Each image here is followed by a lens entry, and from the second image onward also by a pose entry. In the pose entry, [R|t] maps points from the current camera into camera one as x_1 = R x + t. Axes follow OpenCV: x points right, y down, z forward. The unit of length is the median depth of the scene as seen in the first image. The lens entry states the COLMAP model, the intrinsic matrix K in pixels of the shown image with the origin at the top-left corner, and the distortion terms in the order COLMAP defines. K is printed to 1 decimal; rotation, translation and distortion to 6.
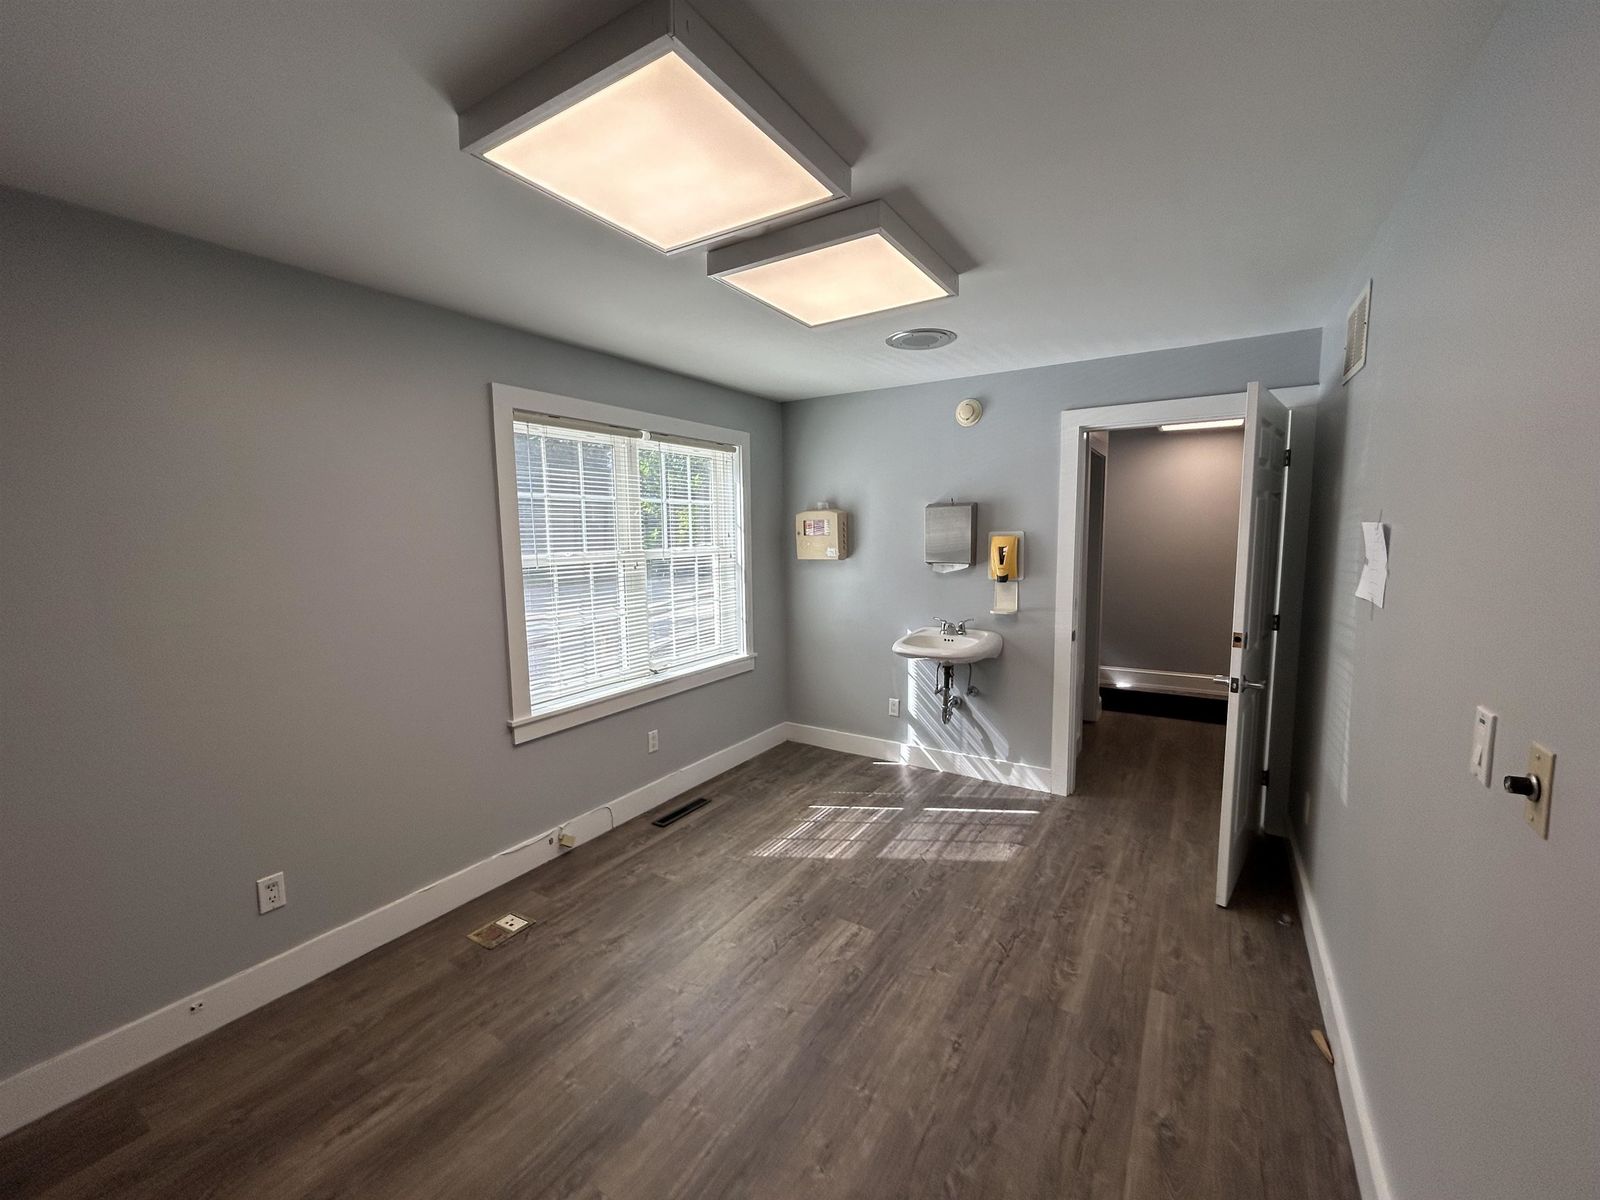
lens RADIAL K [[647.2, 0, 800.5], [0, 647.2, 598.7], [0, 0, 1]] dist [-0.000726, 0.000394]
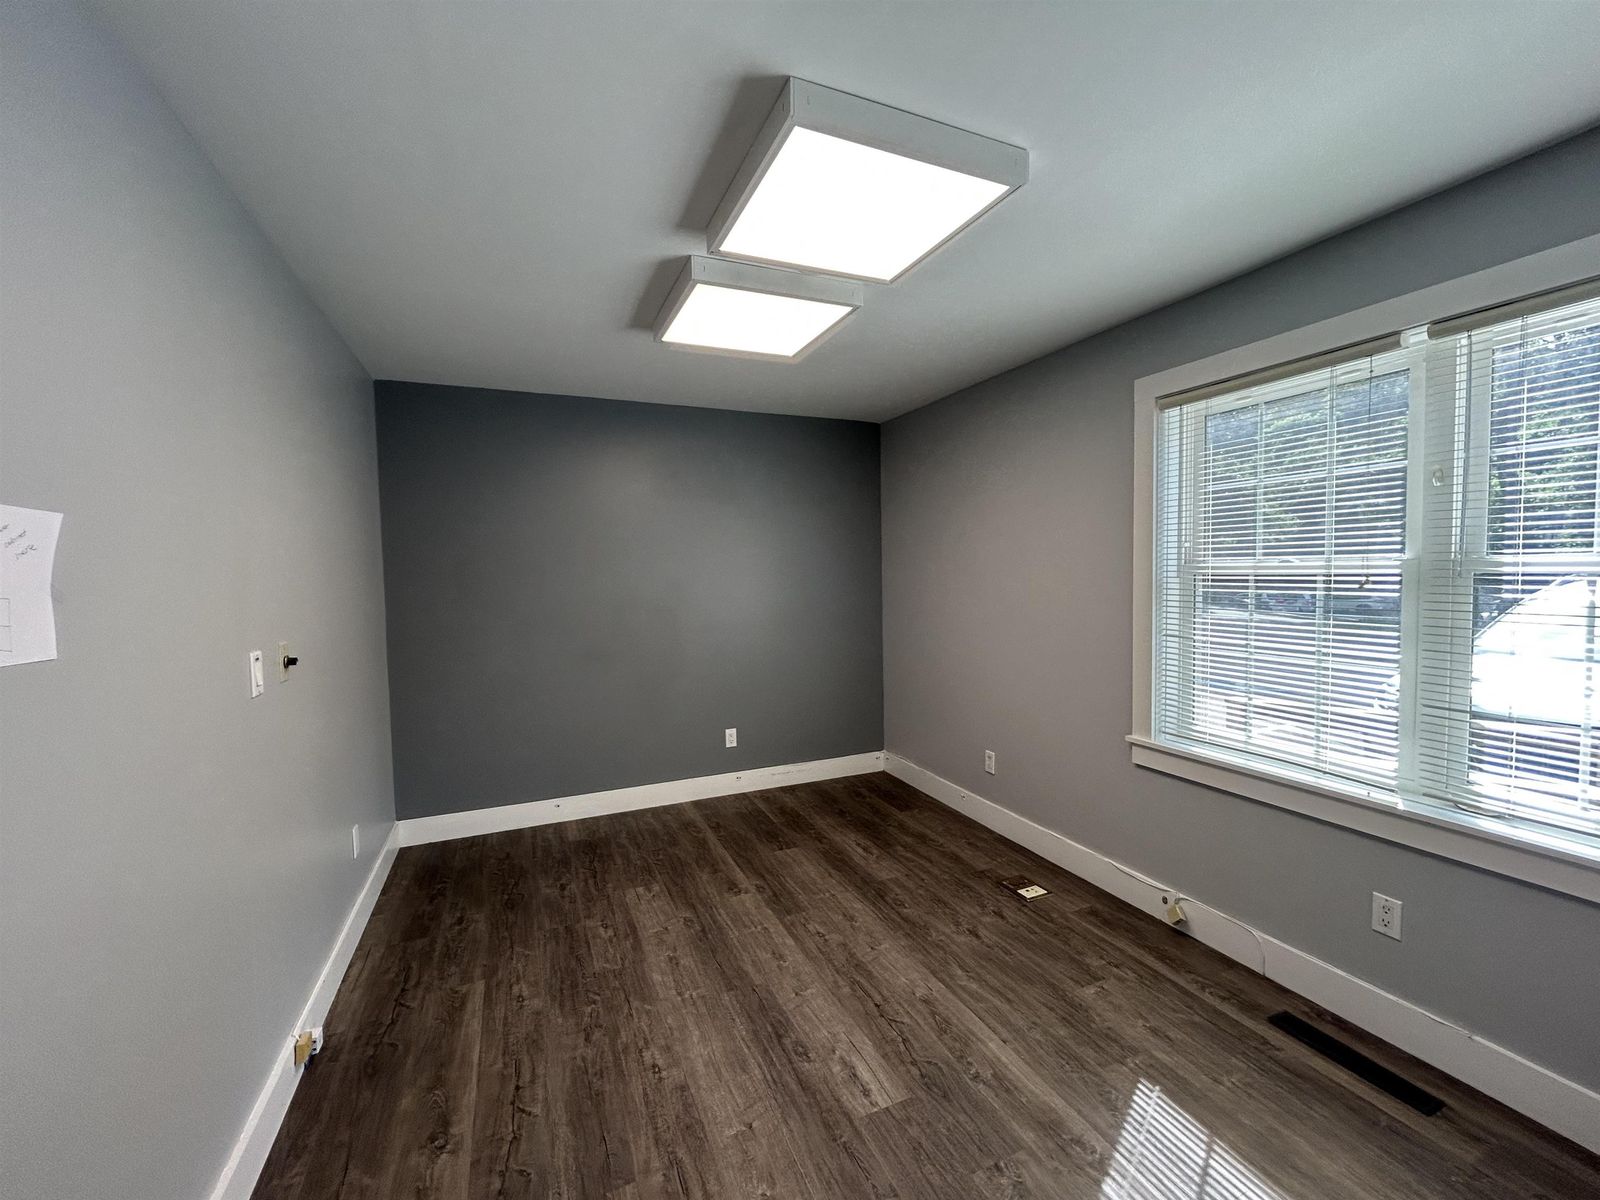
lens RADIAL K [[647.2, 0, 801.3], [0, 647.2, 599.8], [0, 0, 1]] dist [-0.000726, 0.000394]
pose [[-0.559891, 0.061610, -0.826273, 0.708214], [-0.061609, 0.991375, 0.115667, -0.104373], [0.826273, 0.115667, -0.551266, 1.319972]]
